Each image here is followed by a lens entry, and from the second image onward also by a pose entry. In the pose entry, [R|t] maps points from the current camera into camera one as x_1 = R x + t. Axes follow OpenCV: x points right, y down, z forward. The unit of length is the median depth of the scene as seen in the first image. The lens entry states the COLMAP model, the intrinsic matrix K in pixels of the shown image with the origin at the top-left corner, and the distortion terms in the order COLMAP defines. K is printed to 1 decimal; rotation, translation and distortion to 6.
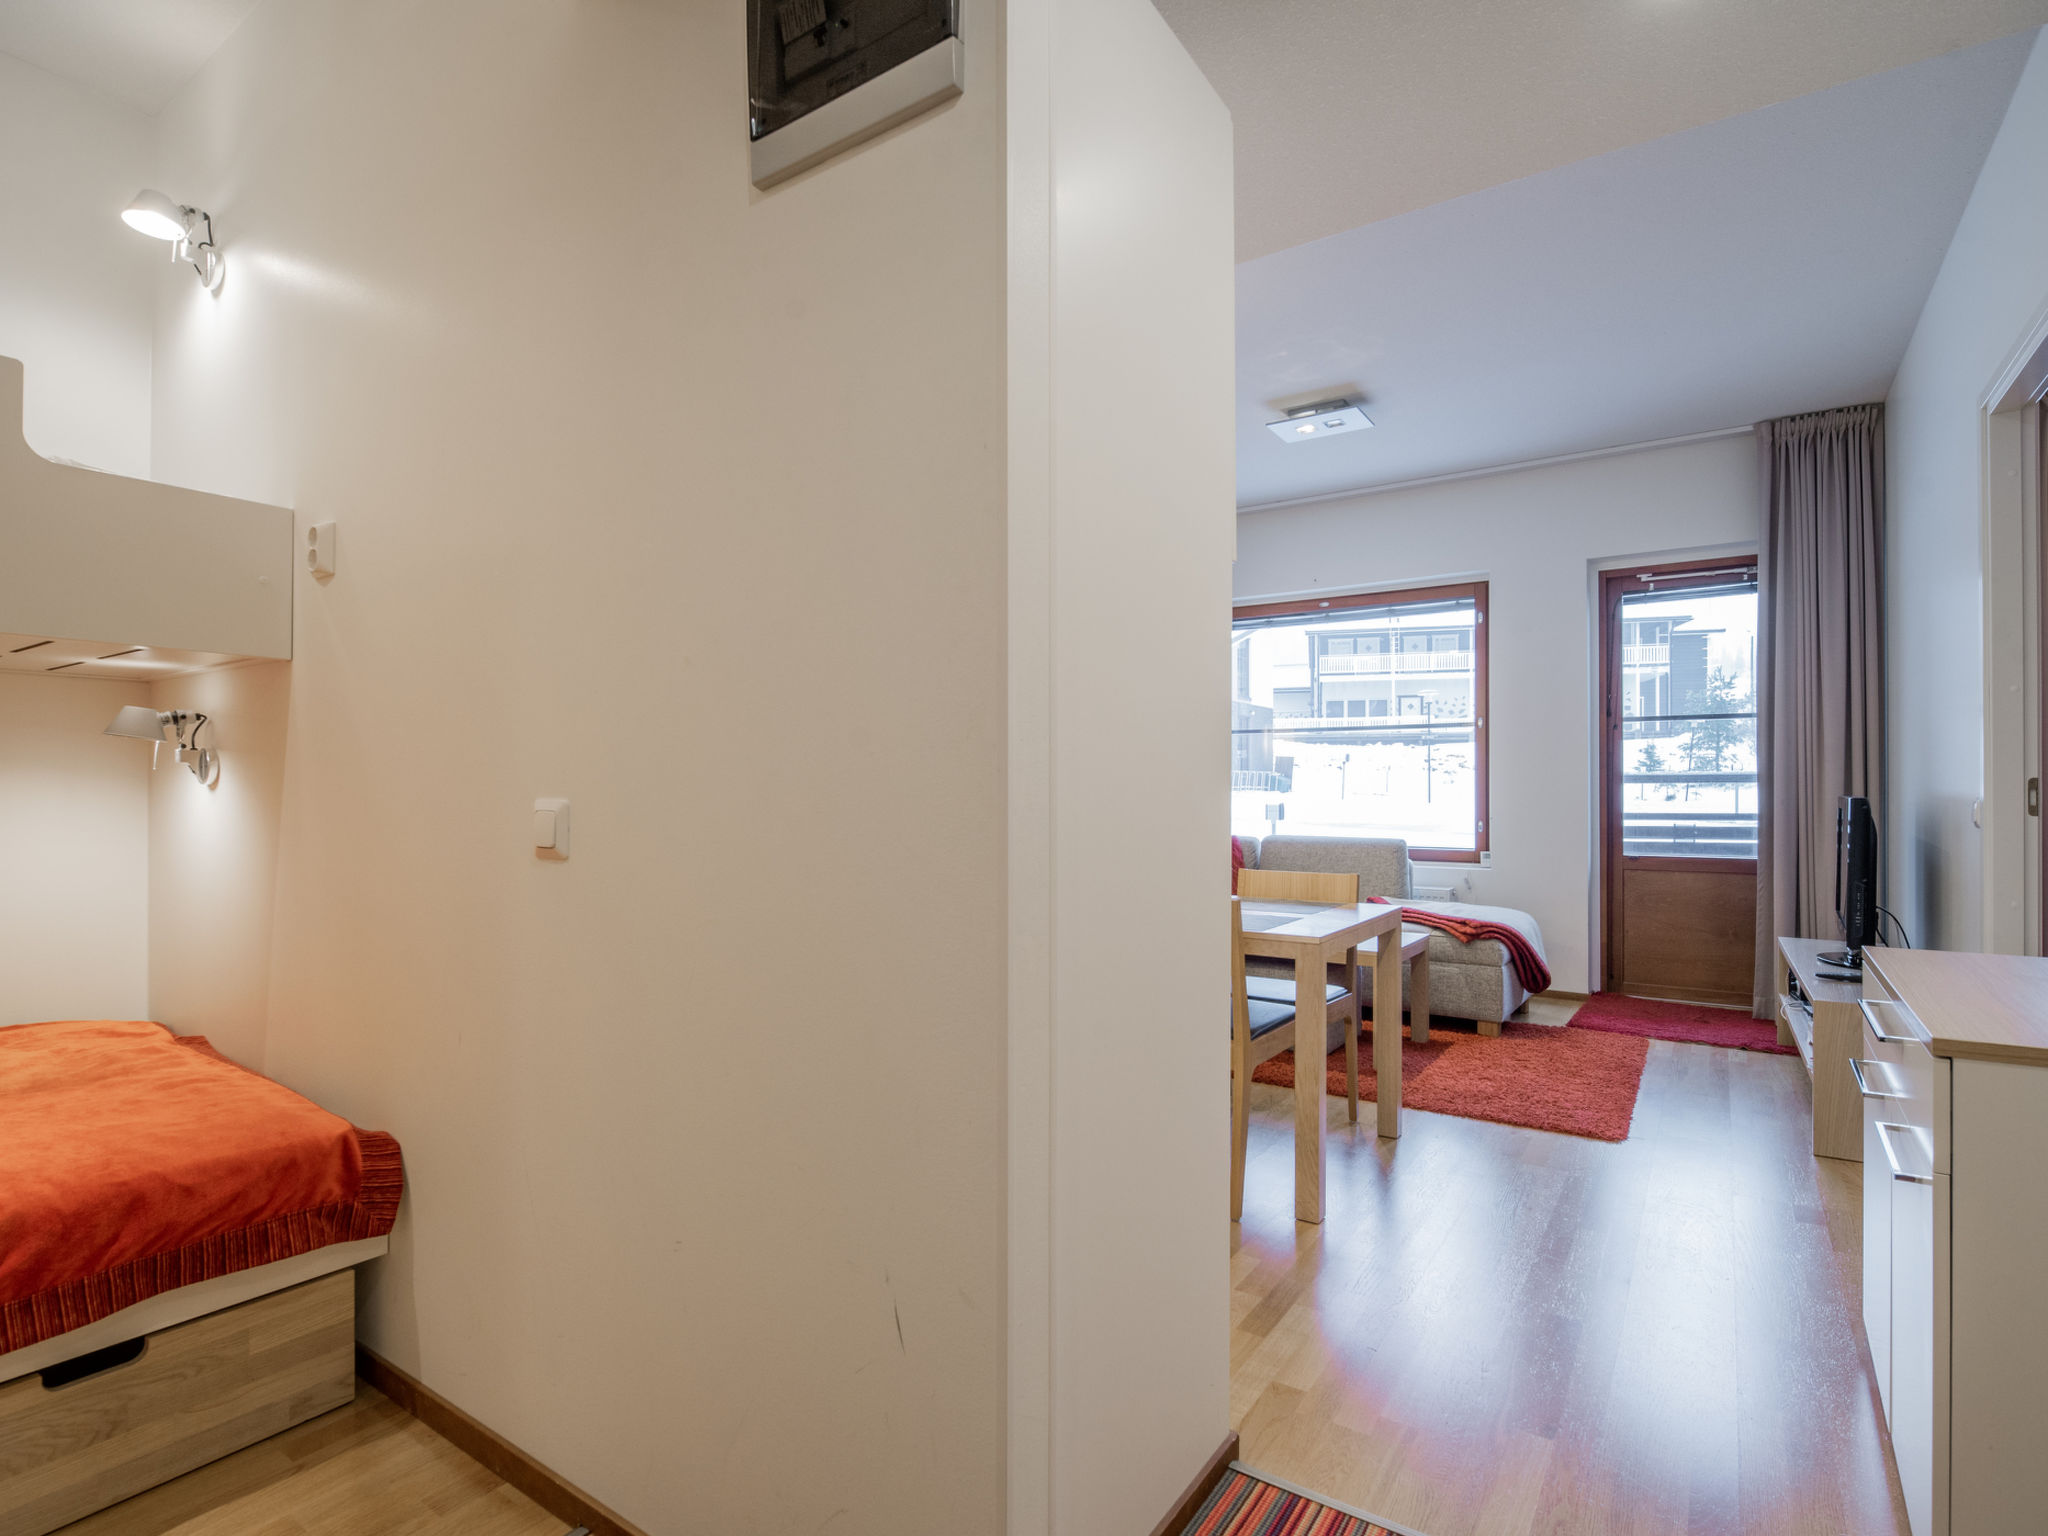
lens RADIAL K [[1022.8, 0, 1024.0], [0, 1022.8, 768.0], [0, 0, 1]] dist [-0.001157, -0.000401]
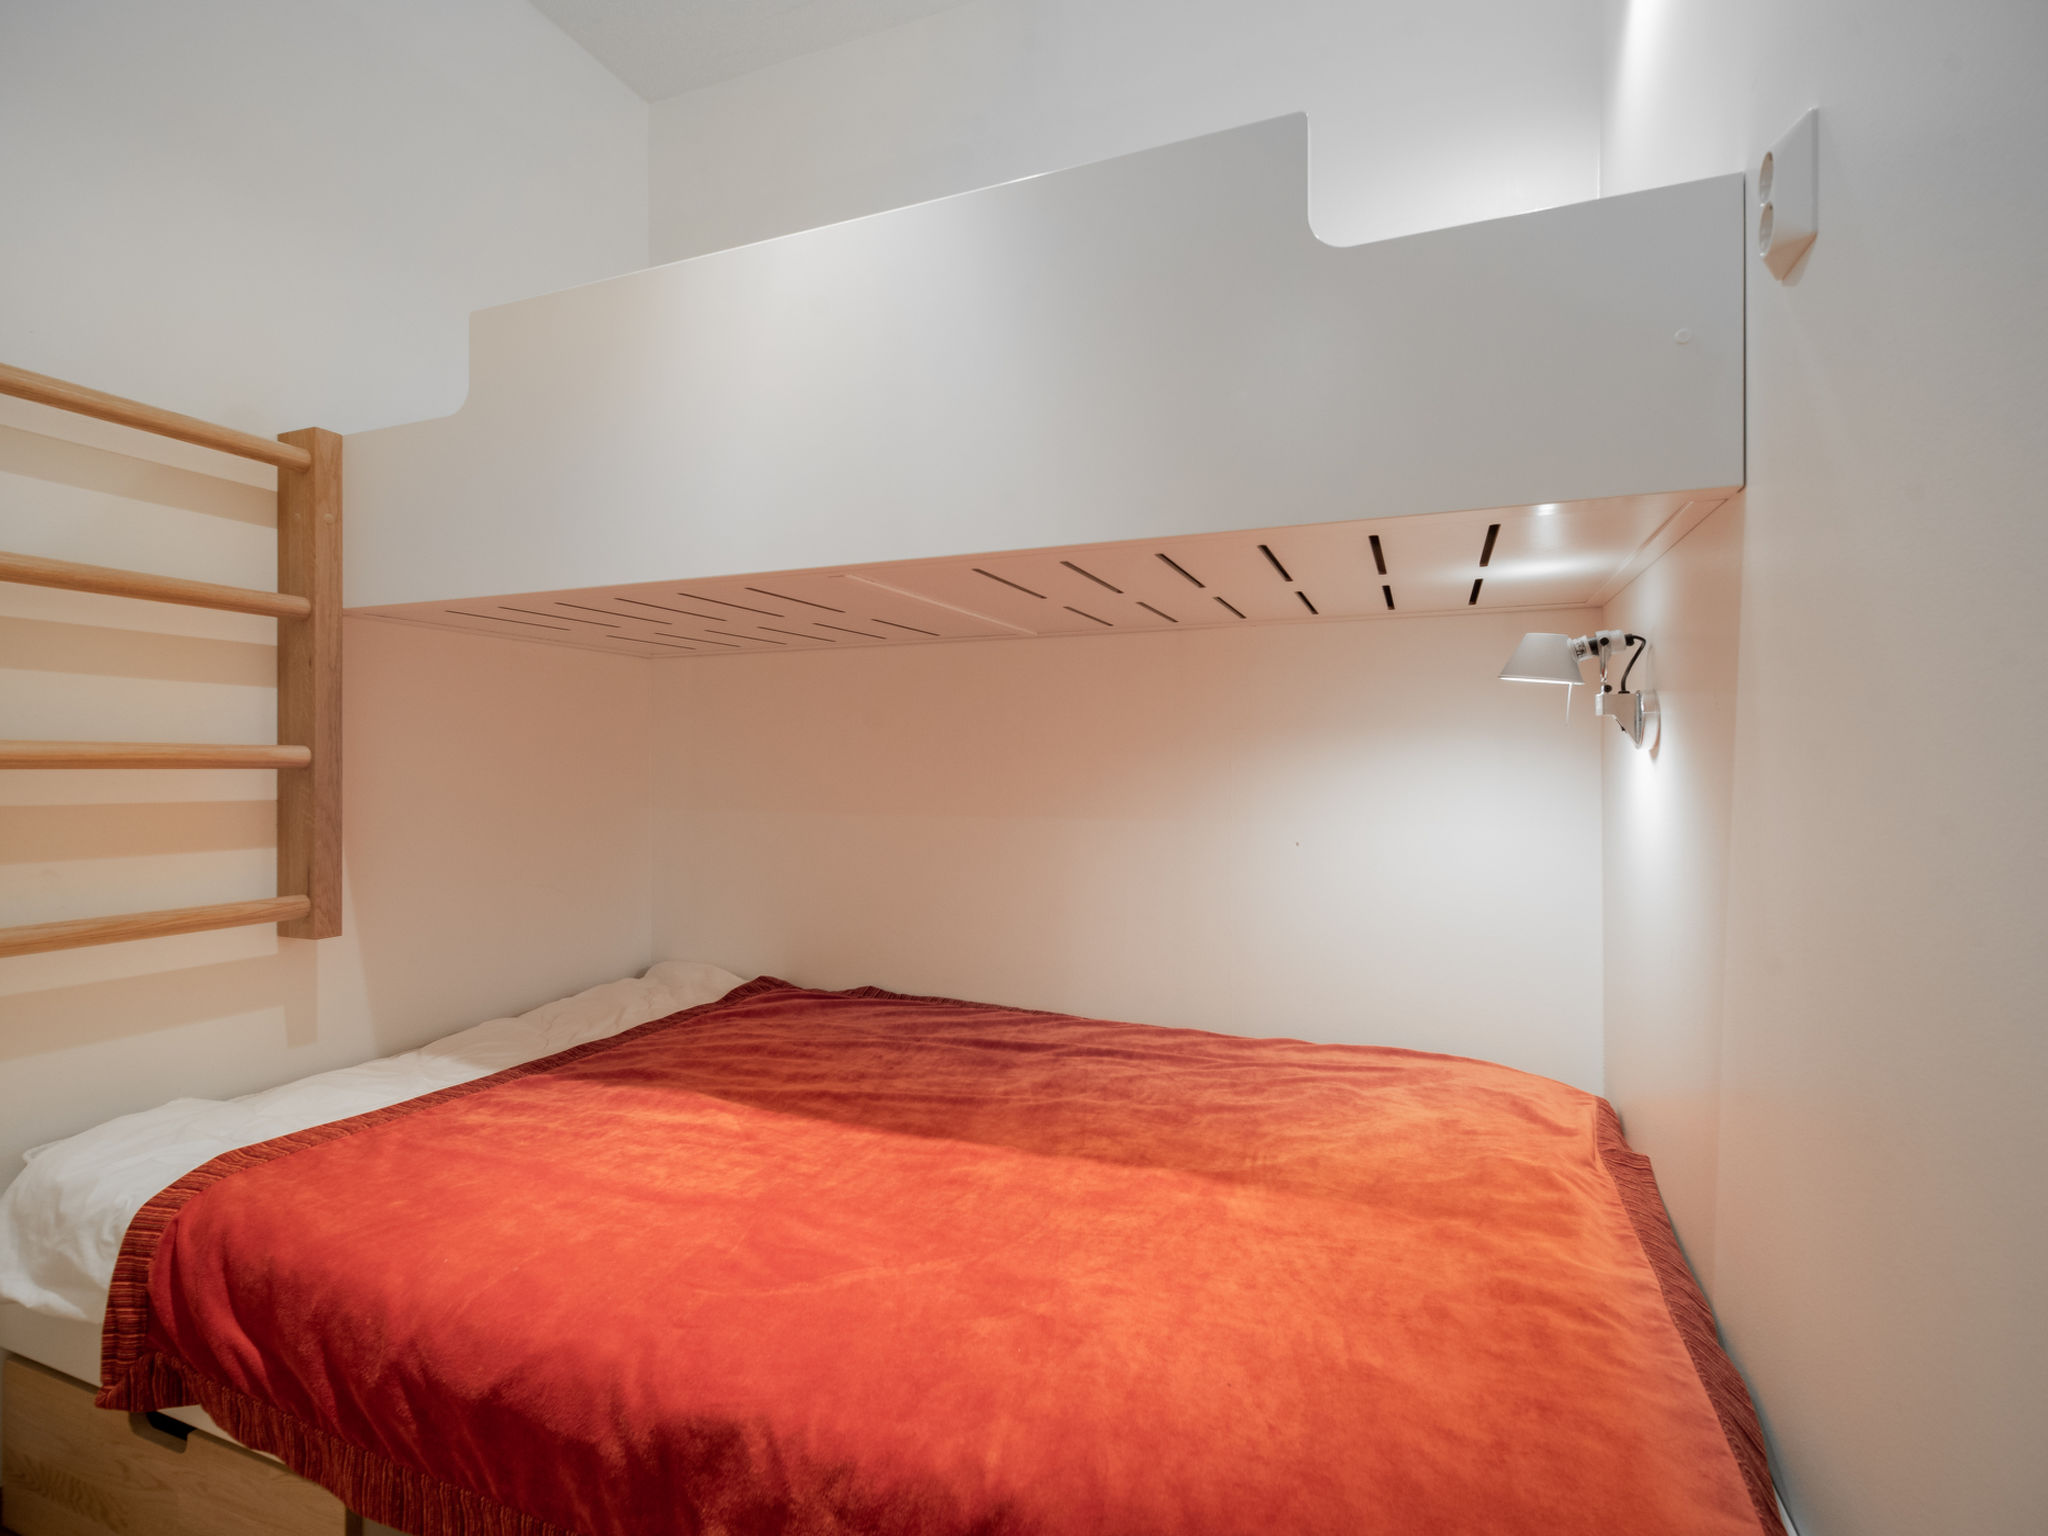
lens RADIAL K [[981.0, 0, 1024.0], [0, 981.0, 768.0], [0, 0, 1]] dist [0.019612, -0.000110]
pose [[0.202428, -0.001008, -0.979297, -0.300986], [0.021756, 0.999757, 0.003468, 0.017628], [0.979055, -0.022008, 0.202401, 0.526120]]
